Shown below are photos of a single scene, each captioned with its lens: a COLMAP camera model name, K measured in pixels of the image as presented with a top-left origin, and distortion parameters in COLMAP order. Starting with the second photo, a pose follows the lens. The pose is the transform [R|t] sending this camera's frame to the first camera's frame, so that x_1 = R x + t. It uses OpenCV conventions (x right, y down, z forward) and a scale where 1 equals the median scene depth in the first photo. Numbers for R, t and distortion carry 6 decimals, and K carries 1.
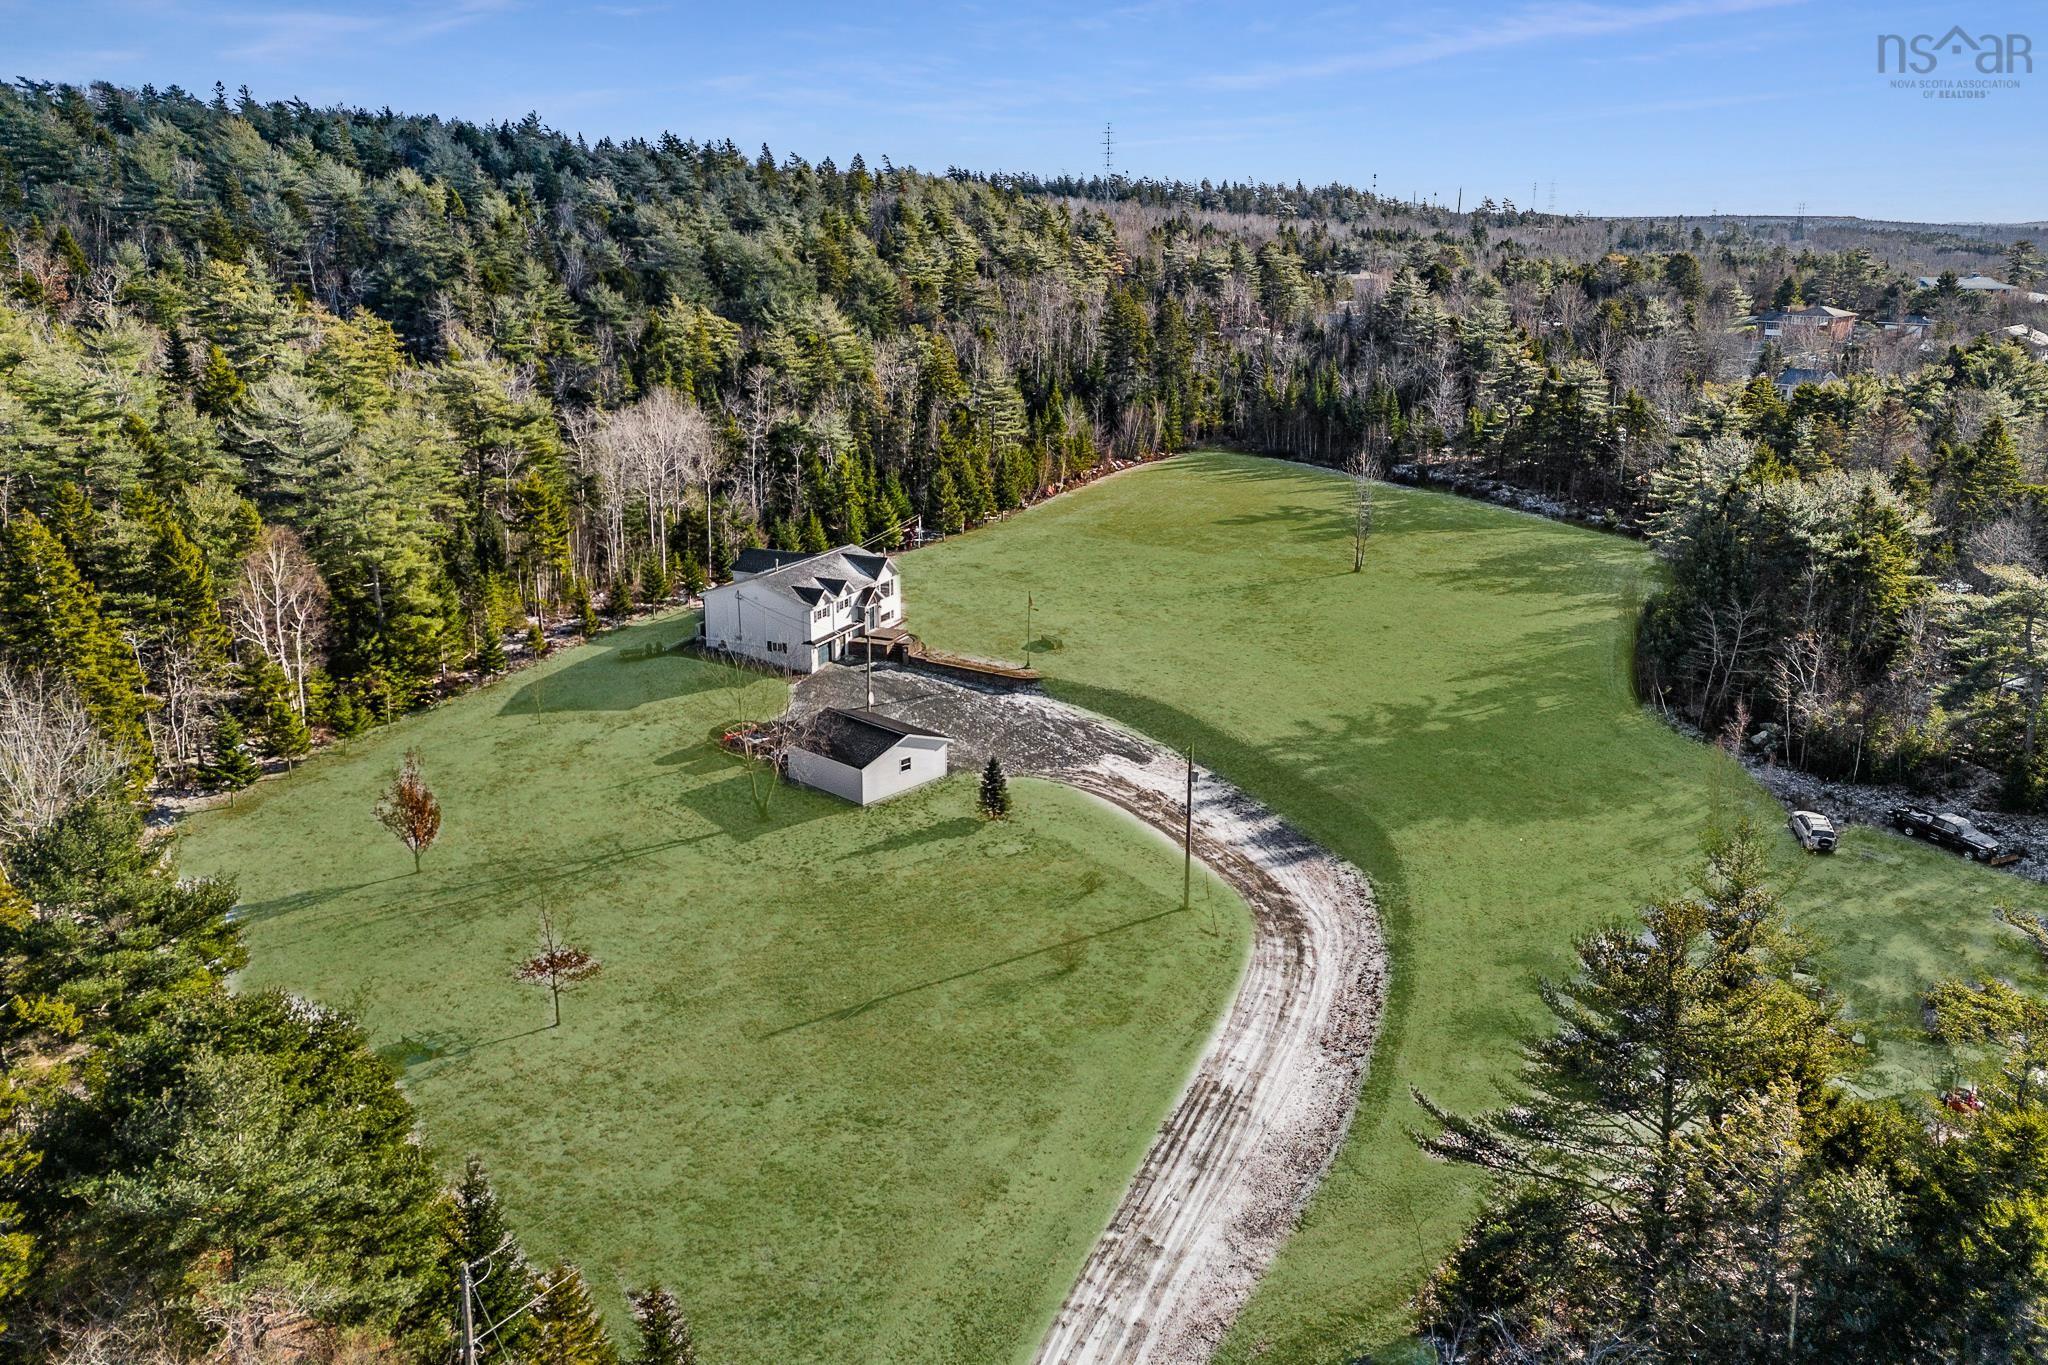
lens RADIAL K [[1468.1, 0, 1024.0], [0, 1468.1, 682.5], [0, 0, 1]] dist [0.048073, -0.003580]
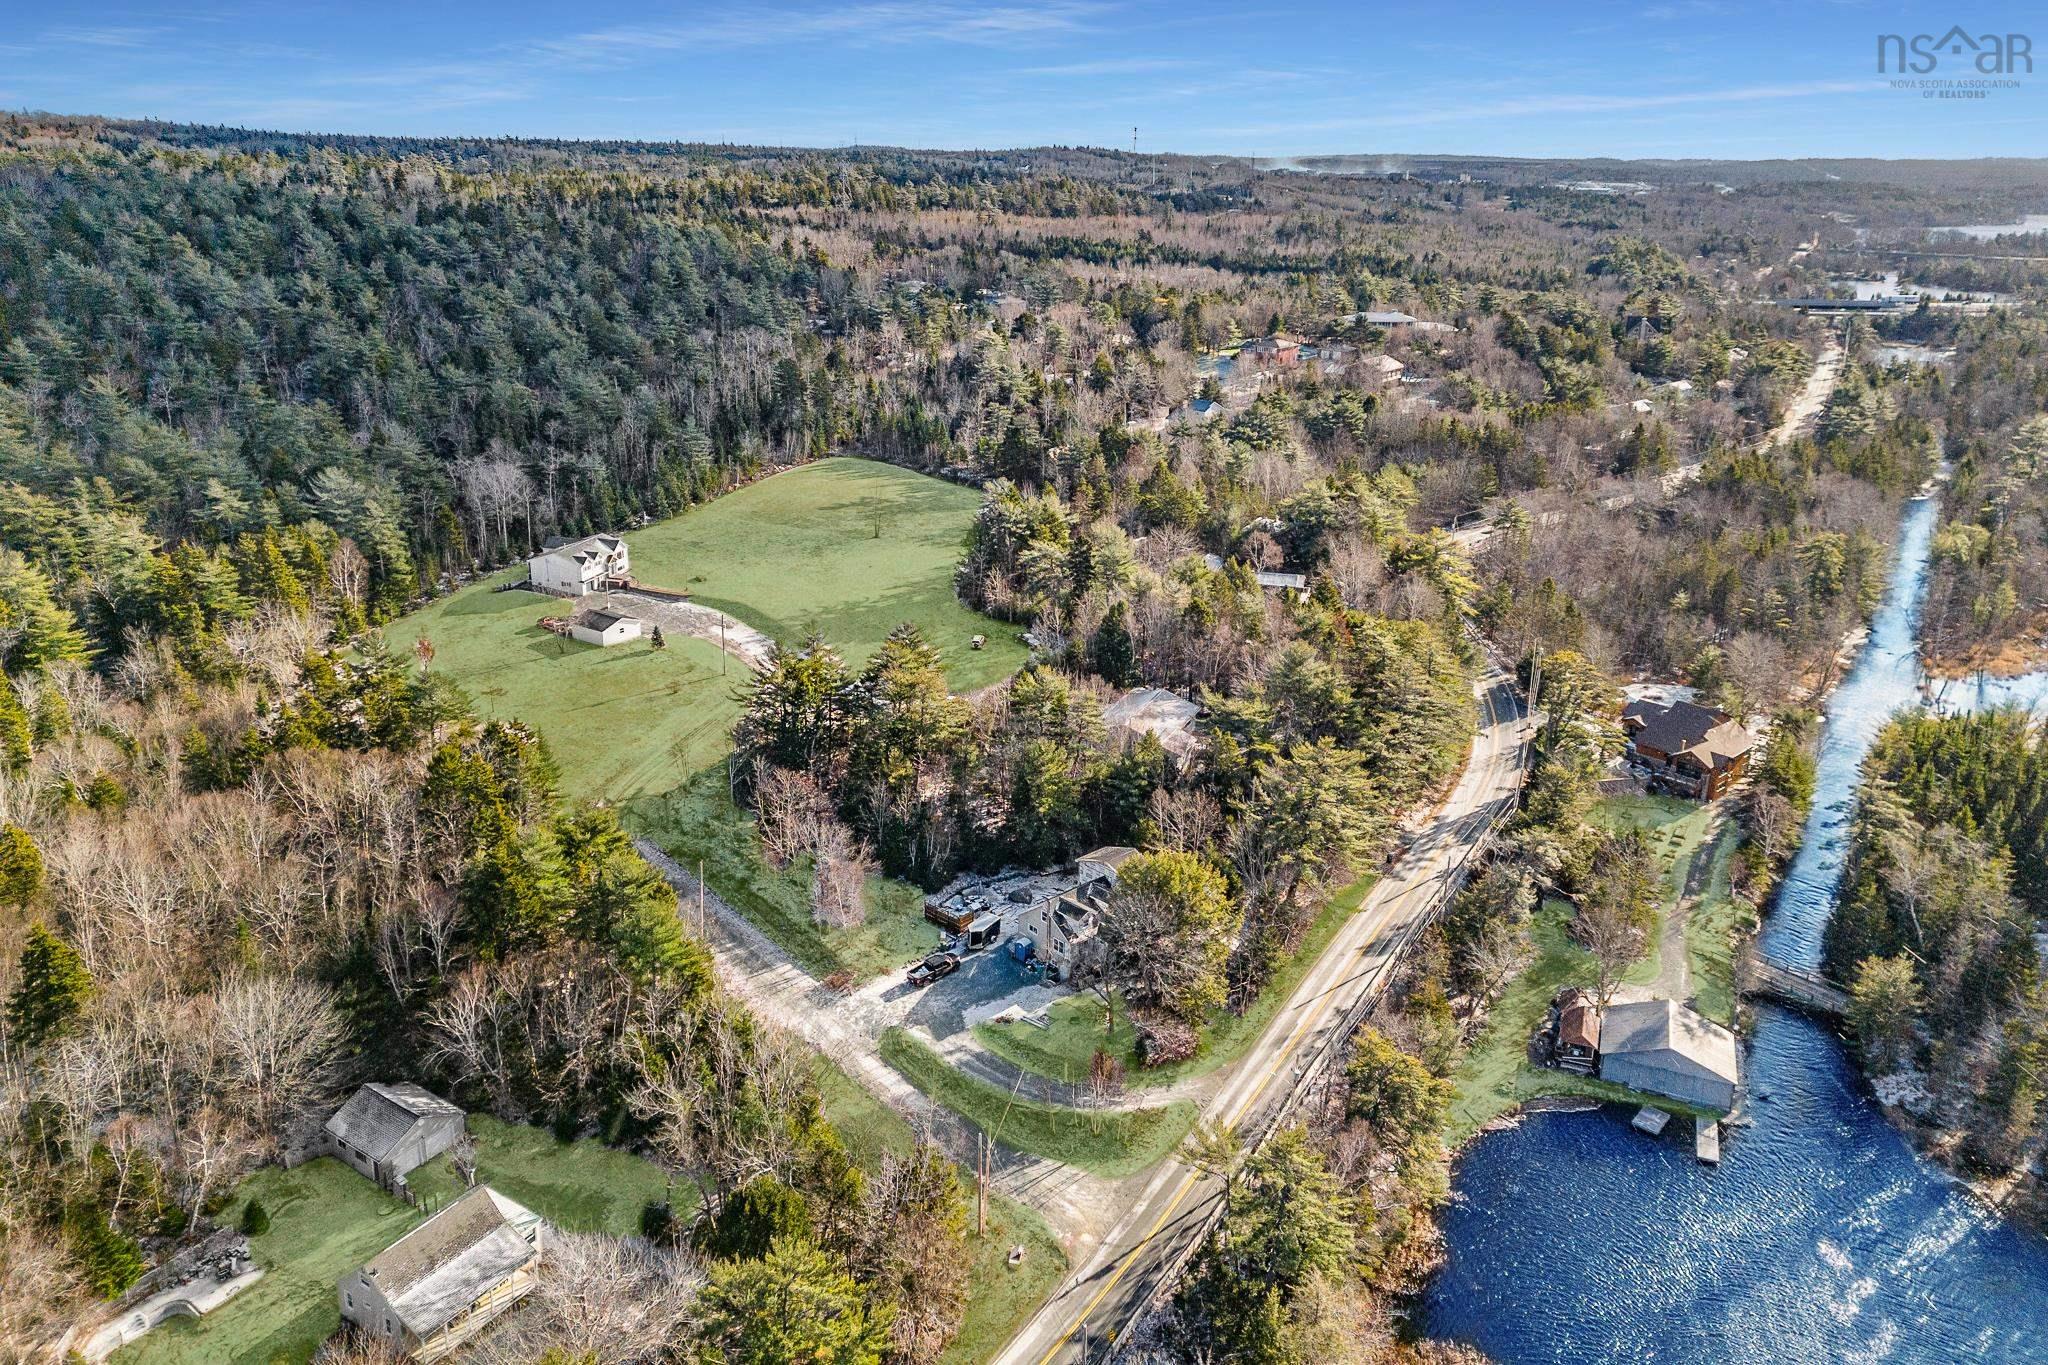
lens RADIAL K [[1468.1, 0, 1024.0], [0, 1468.1, 682.5], [0, 0, 1]] dist [0.048073, -0.003580]
pose [[0.992051, -0.035066, 0.120850, 0.195401], [0.029240, 0.998338, 0.049653, 0.027096], [-0.122390, -0.045725, 0.991428, -1.044216]]
